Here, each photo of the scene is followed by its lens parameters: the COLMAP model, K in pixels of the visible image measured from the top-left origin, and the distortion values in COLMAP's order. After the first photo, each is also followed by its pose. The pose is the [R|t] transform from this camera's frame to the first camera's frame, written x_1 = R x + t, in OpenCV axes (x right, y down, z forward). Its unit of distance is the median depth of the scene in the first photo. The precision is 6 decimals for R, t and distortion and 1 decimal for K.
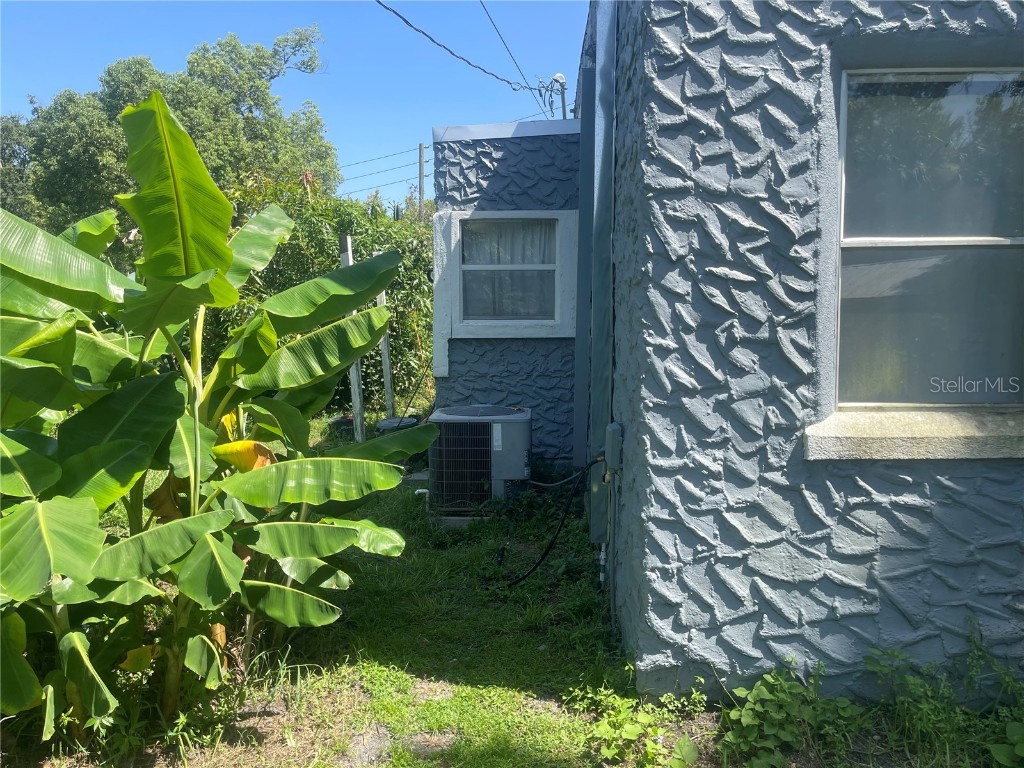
lens RADIAL K [[761.5, 0, 512.8], [0, 761.5, 381.6], [0, 0, 1]] dist [0.053644, -0.085218]
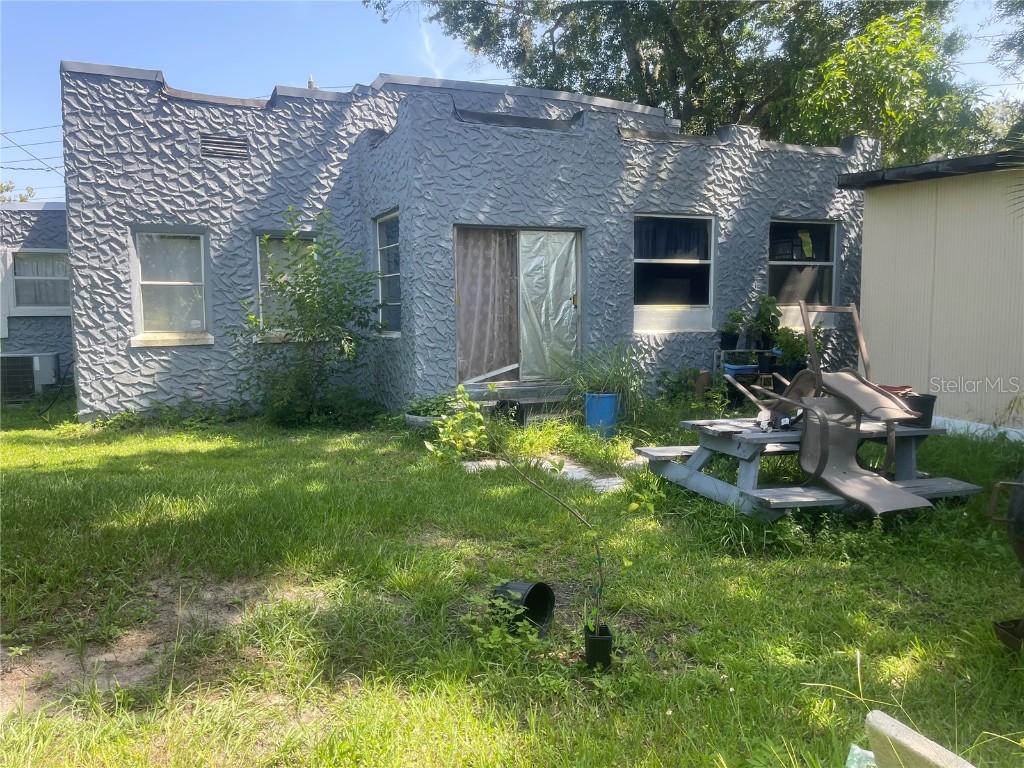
lens RADIAL K [[761.5, 0, 534.2], [0, 761.5, 382.7], [0, 0, 1]] dist [0.053644, -0.085218]
pose [[0.876113, -0.041875, 0.480284, 0.305223], [0.035867, 0.999121, 0.021684, 0.245898], [-0.480770, -0.001771, 0.876845, -2.791913]]
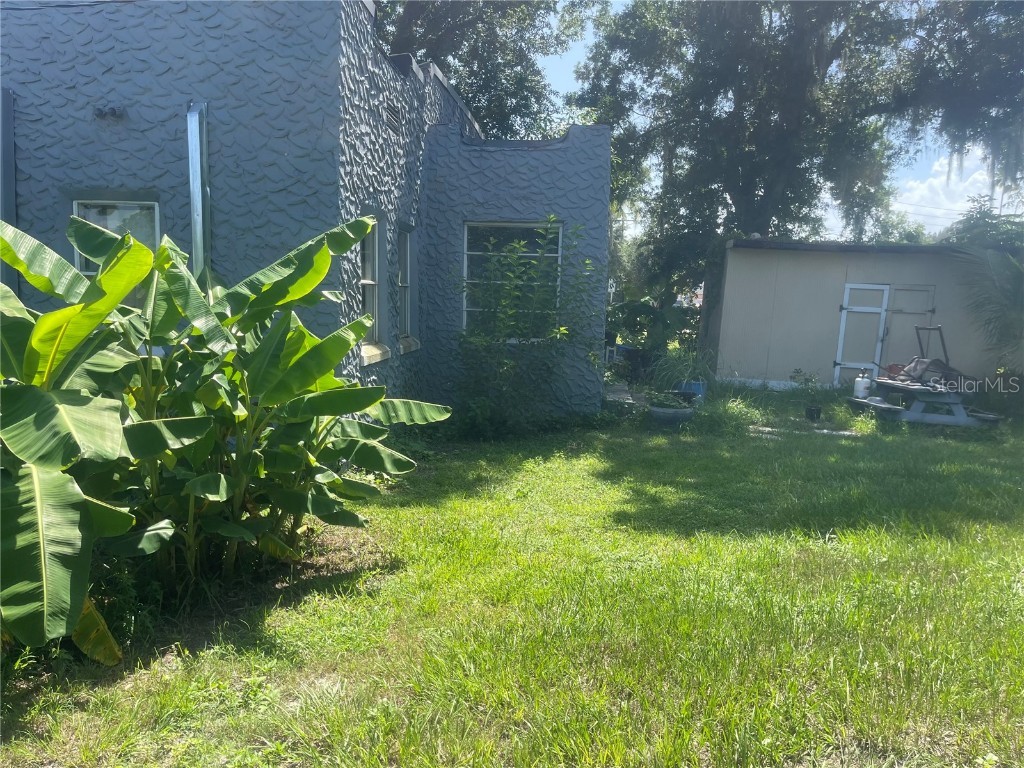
lens RADIAL K [[761.5, 0, 505.9], [0, 761.5, 394.6], [0, 0, 1]] dist [0.053644, -0.085218]
pose [[0.005835, -0.121100, 0.992623, -2.177895], [0.053888, 0.991236, 0.120614, -0.068514], [-0.998530, 0.052787, 0.012310, 0.437894]]
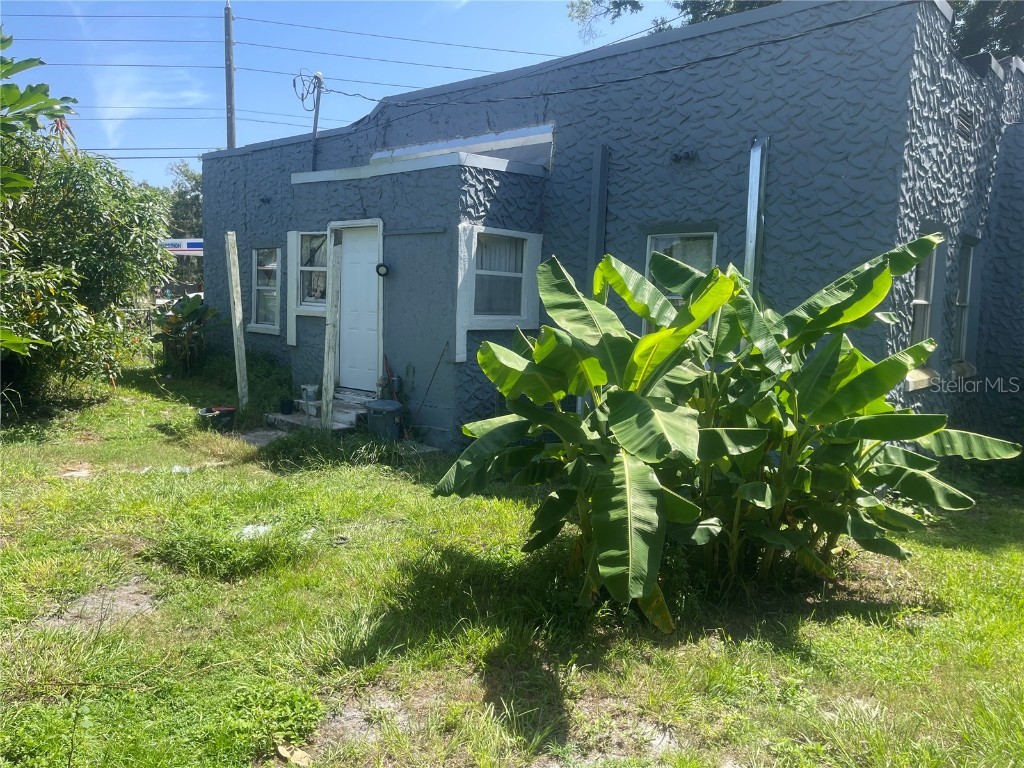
lens RADIAL K [[761.5, 0, 519.4], [0, 761.5, 395.8], [0, 0, 1]] dist [0.053644, -0.085218]
pose [[0.599155, -0.077856, 0.796839, -2.293934], [0.035040, 0.996857, 0.071052, -0.081863], [-0.799866, -0.014650, 0.600000, 0.471438]]
